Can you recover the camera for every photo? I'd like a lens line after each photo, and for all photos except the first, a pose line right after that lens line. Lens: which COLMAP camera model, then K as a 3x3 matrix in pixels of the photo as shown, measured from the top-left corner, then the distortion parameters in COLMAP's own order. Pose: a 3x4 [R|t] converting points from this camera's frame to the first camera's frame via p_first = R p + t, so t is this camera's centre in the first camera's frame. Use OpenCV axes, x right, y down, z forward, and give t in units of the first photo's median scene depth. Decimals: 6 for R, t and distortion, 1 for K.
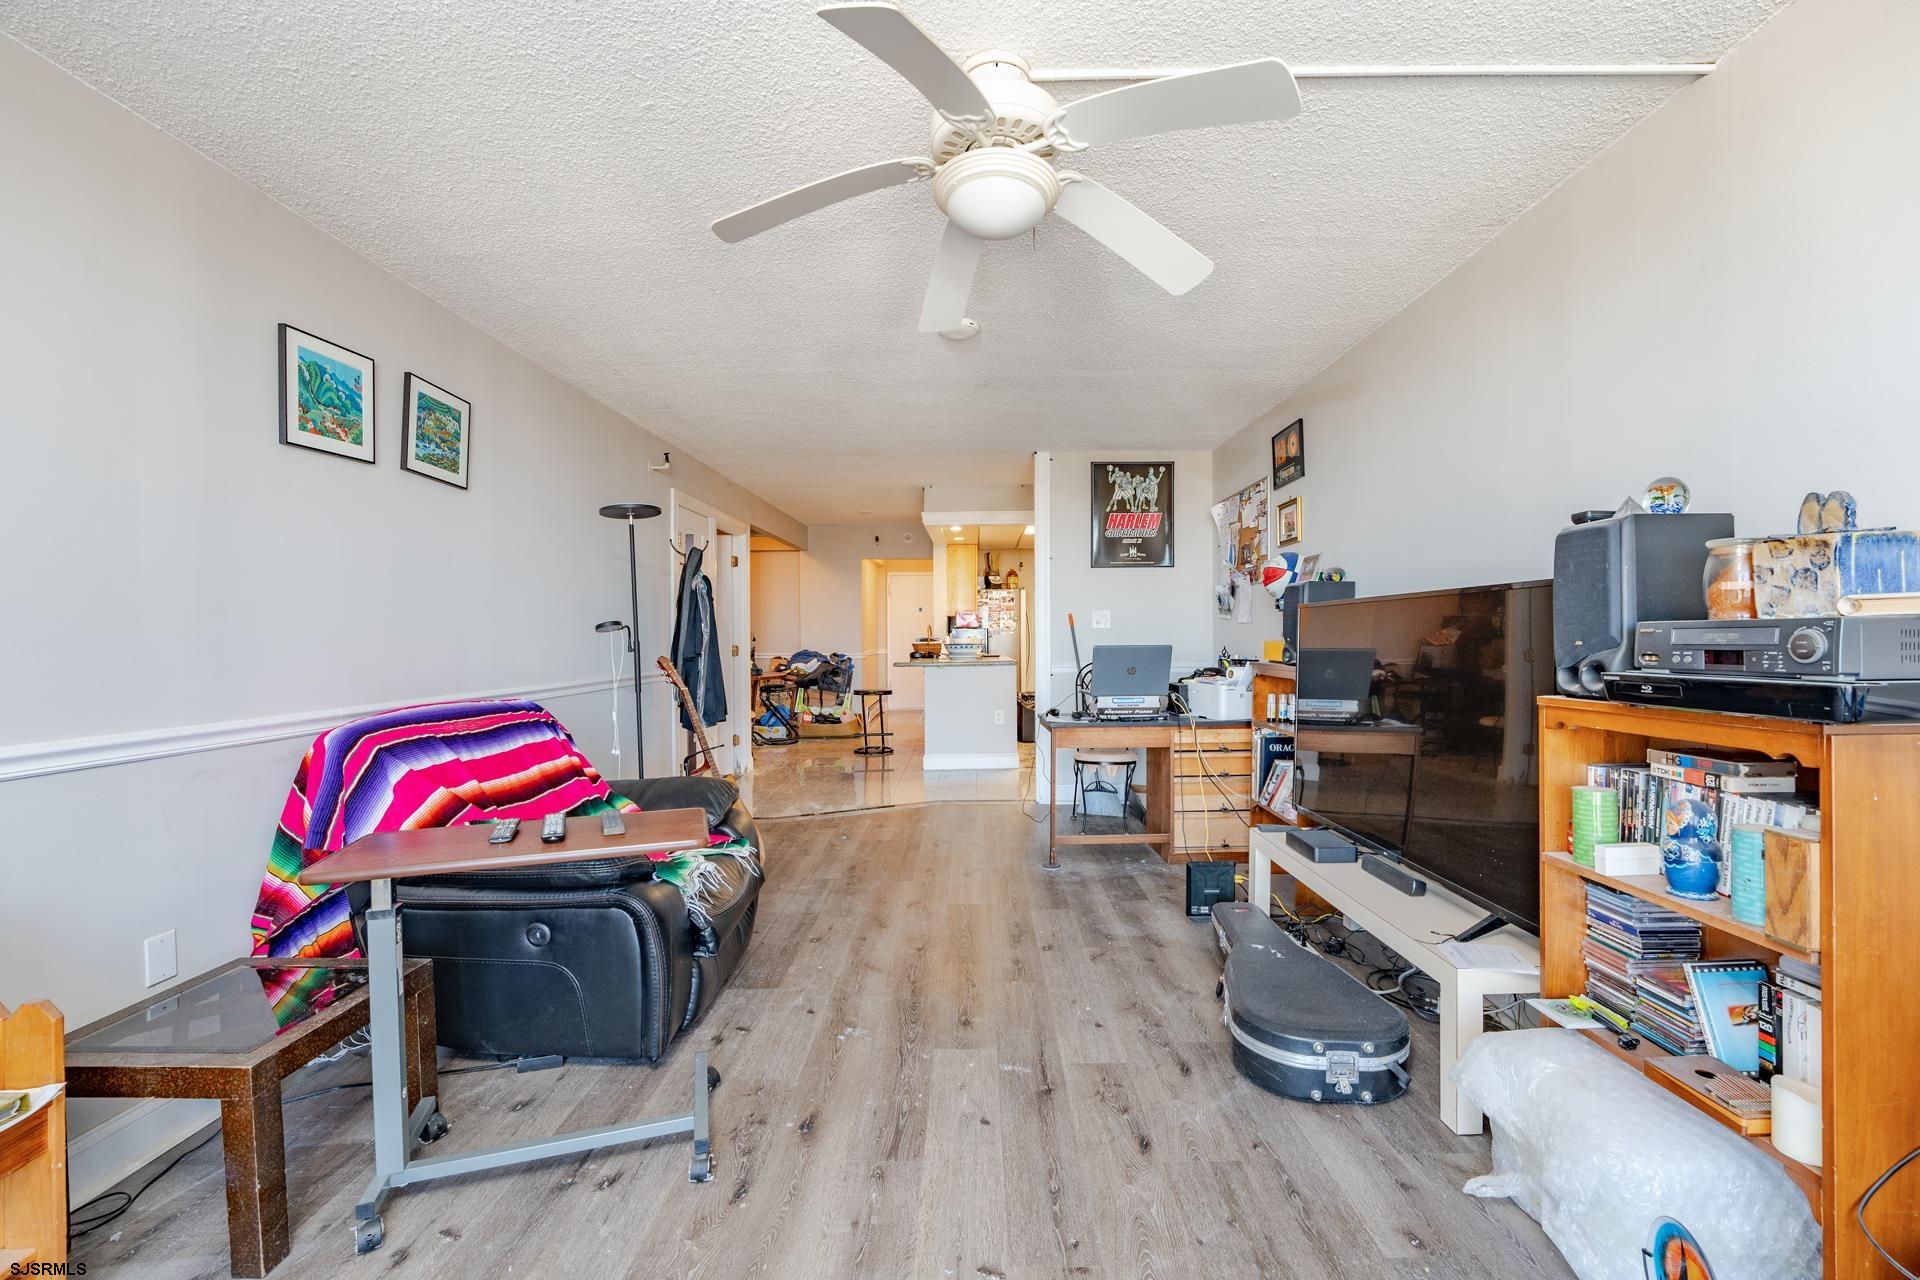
lens RADIAL K [[784.5, 0, 968.2], [0, 784.5, 637.5], [0, 0, 1]] dist [-0.027119, 0.000223]
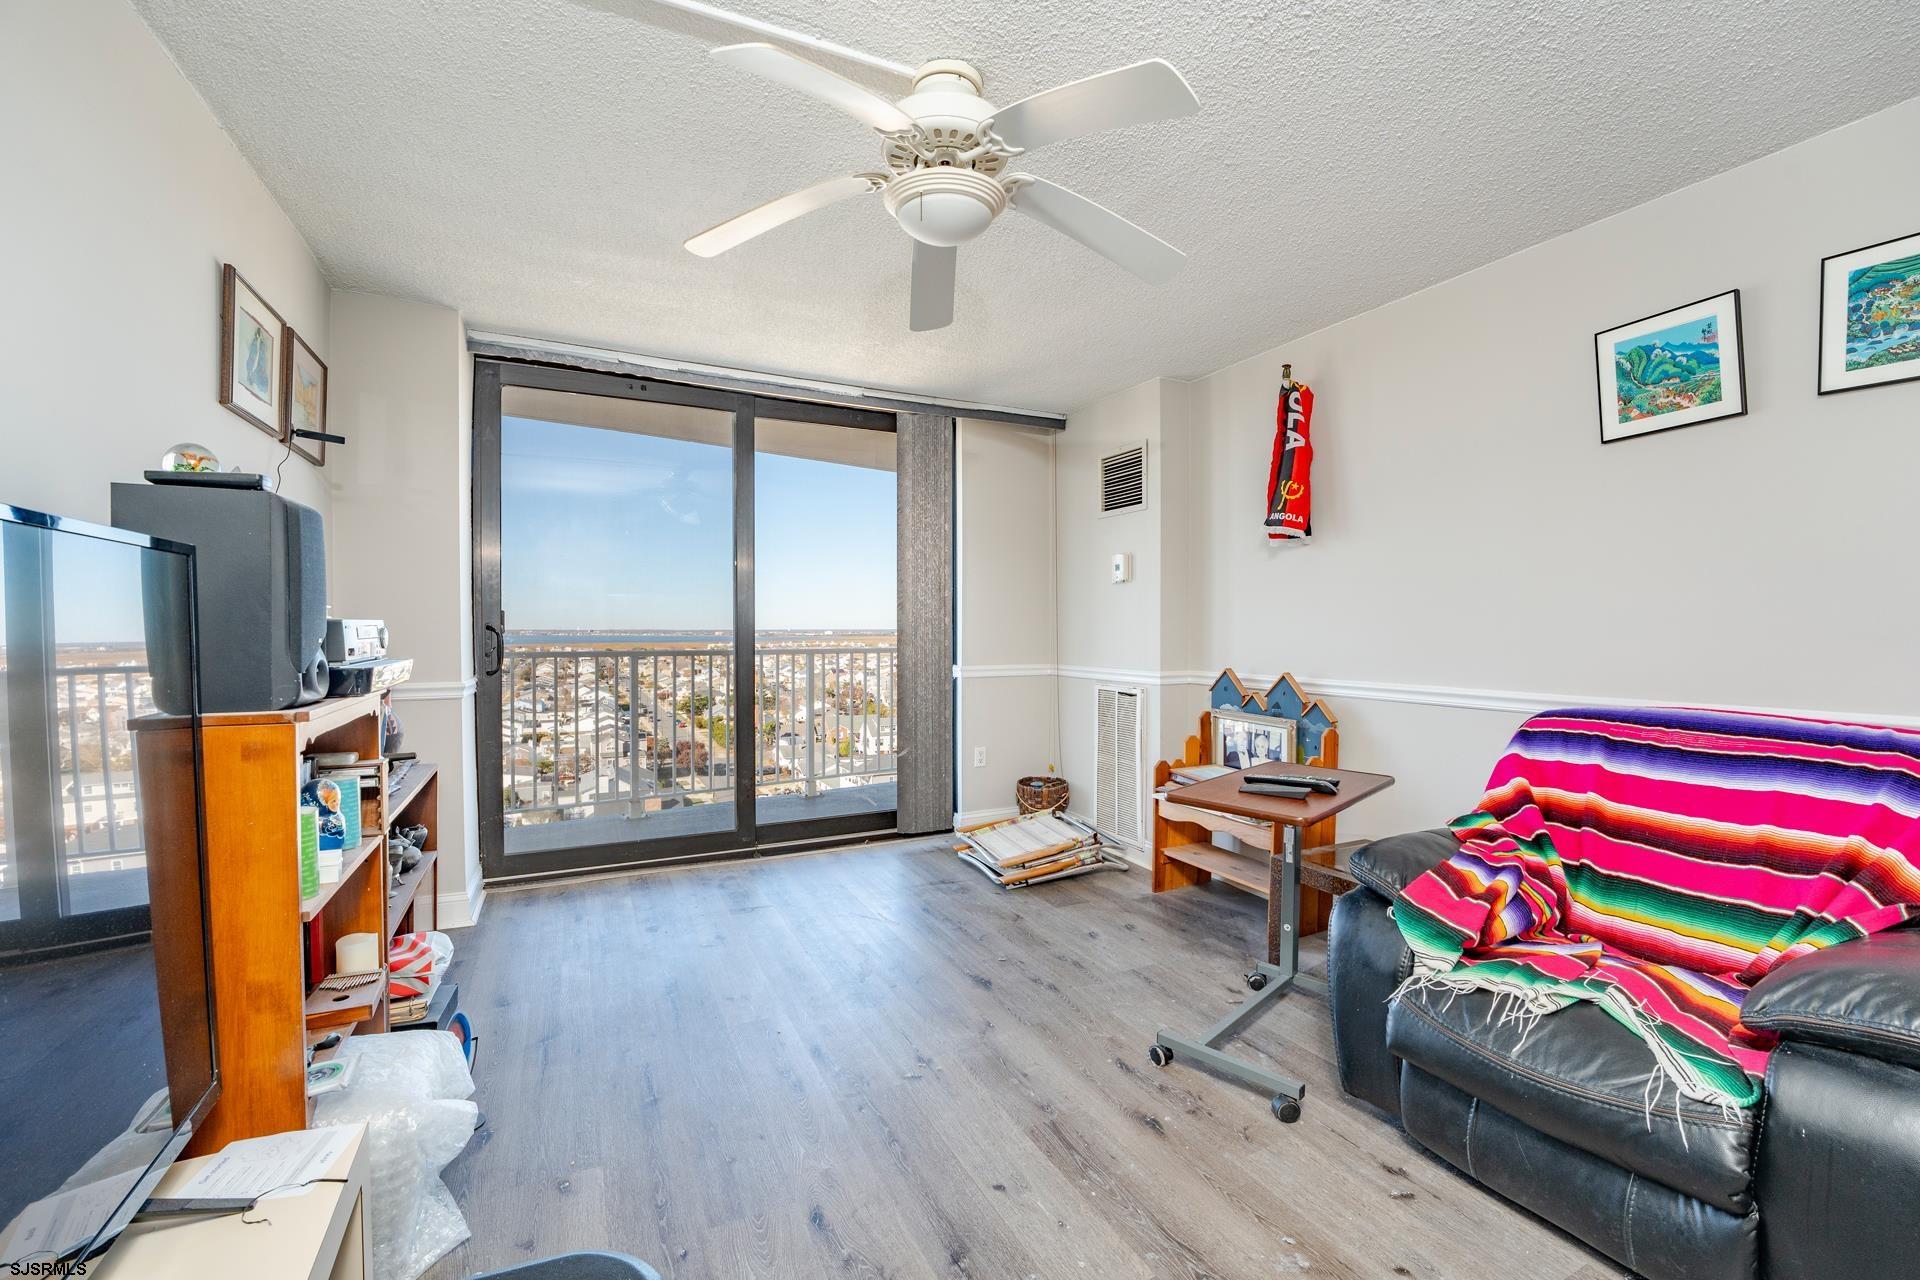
lens RADIAL K [[784.5, 0, 968.2], [0, 784.5, 637.5], [0, 0, 1]] dist [-0.027119, 0.000223]
pose [[-0.885851, 0.012623, -0.463797, 0.357846], [0.006442, 0.999868, 0.014909, -0.003667], [0.463924, 0.010219, -0.885816, 1.398289]]
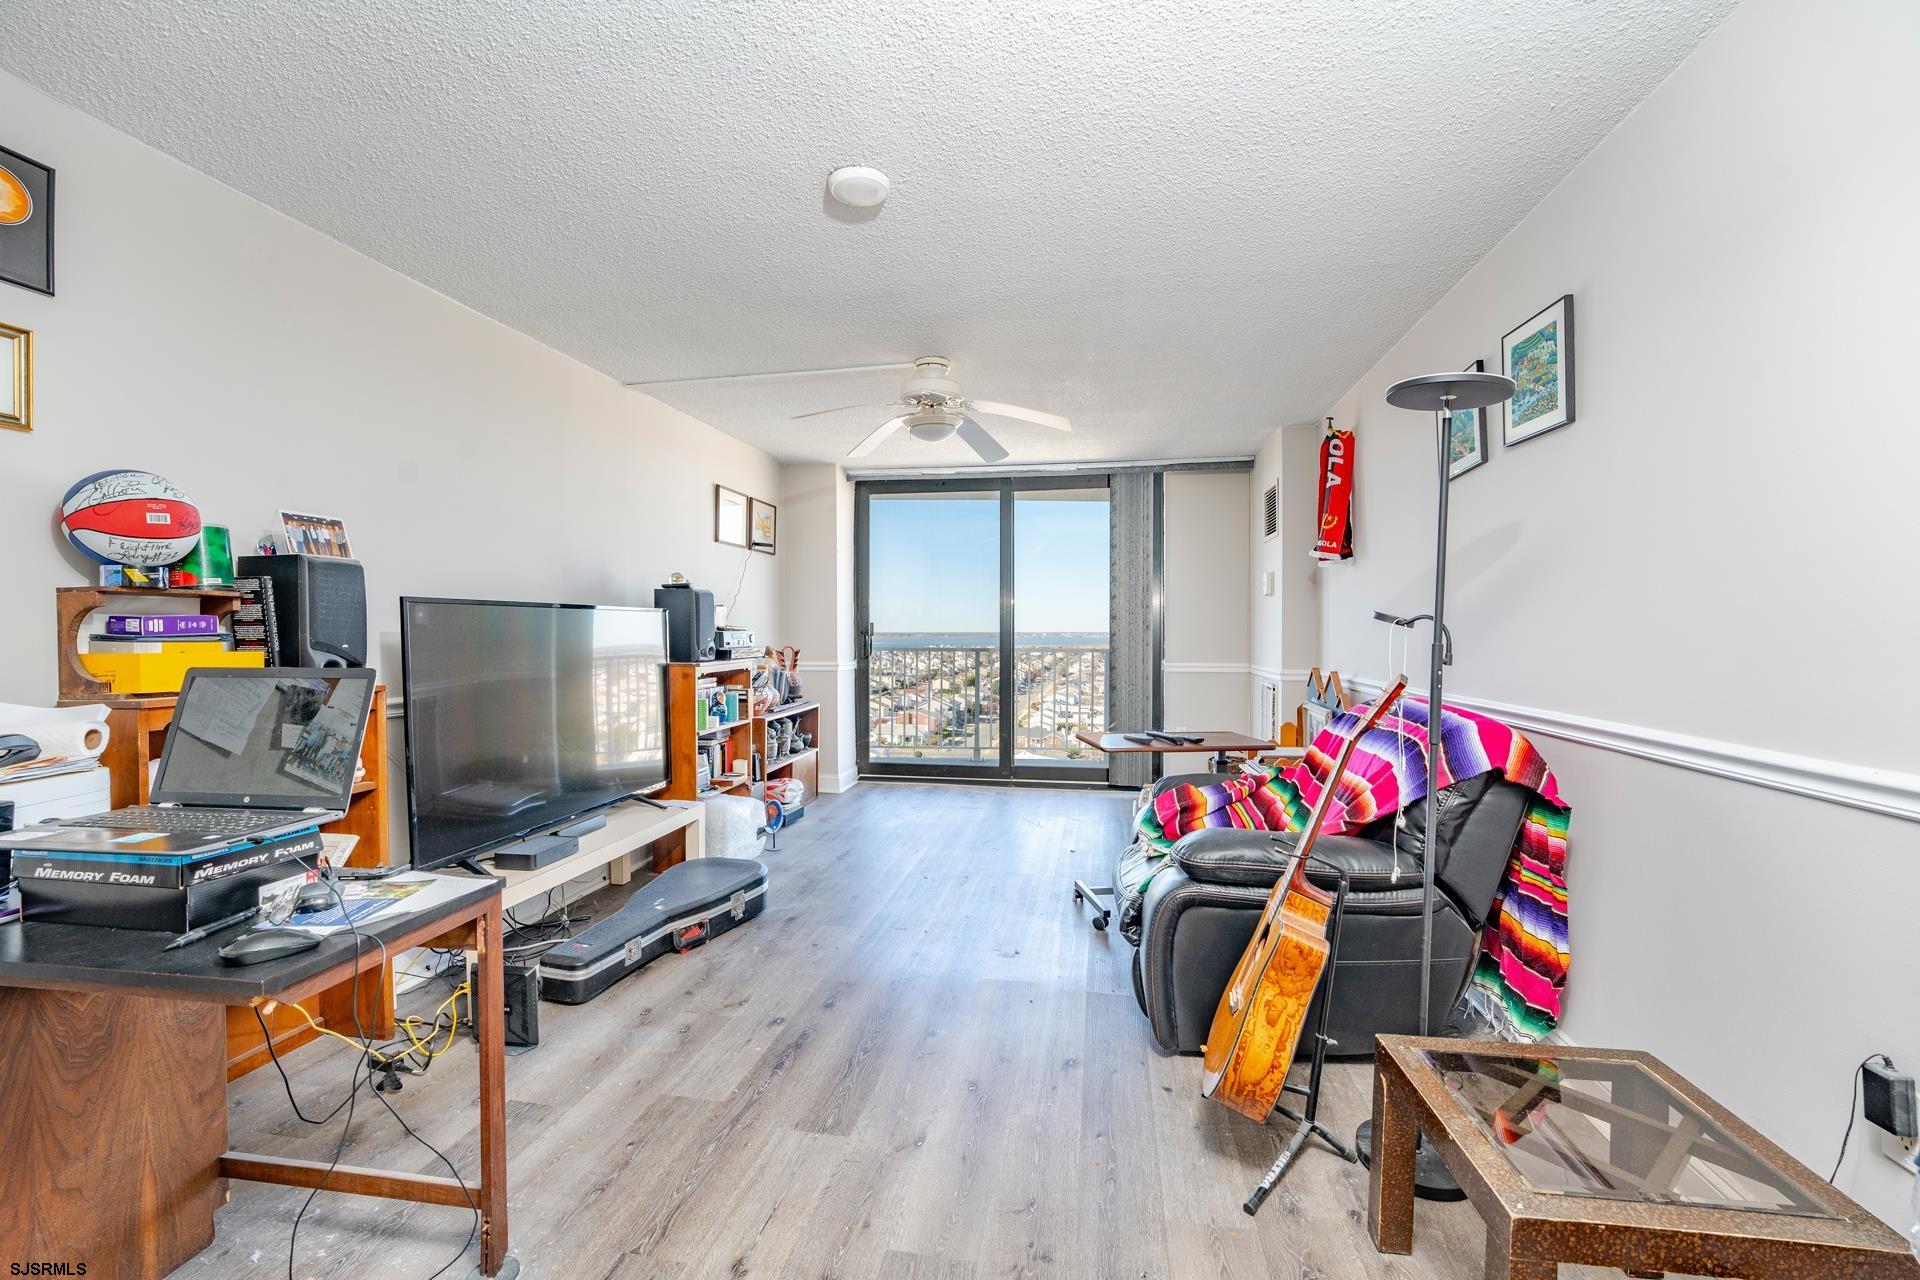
lens RADIAL K [[784.5, 0, 968.2], [0, 784.5, 637.5], [0, 0, 1]] dist [-0.027119, 0.000223]
pose [[-0.986651, 0.005179, 0.162769, -0.285153], [0.006403, 0.999955, 0.006997, -0.007309], [-0.162726, 0.007946, -0.986639, 2.200619]]
